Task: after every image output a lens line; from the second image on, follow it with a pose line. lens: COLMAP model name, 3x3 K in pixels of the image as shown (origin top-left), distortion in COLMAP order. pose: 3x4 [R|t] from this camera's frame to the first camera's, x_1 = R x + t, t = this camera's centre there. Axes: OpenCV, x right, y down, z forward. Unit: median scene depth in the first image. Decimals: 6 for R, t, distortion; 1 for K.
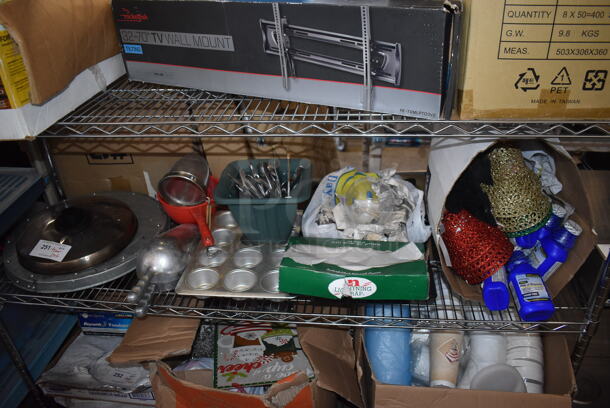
lens RADIAL K [[468.8, 0, 305.0], [0, 468.8, 204.0], [0, 0, 1]] dist [-0.092009, 0.004027]
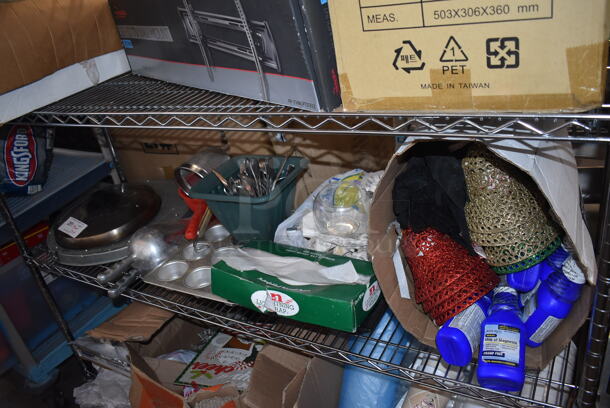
lens RADIAL K [[491.1, 0, 305.0], [0, 491.1, 204.0], [0, 0, 1]] dist [-0.095067, 0.001153]
pose [[0.915591, 0.086513, -0.392695, 0.495742], [-0.087968, 0.996020, 0.014327, -0.025057], [0.392372, 0.021427, 0.919557, 0.165973]]
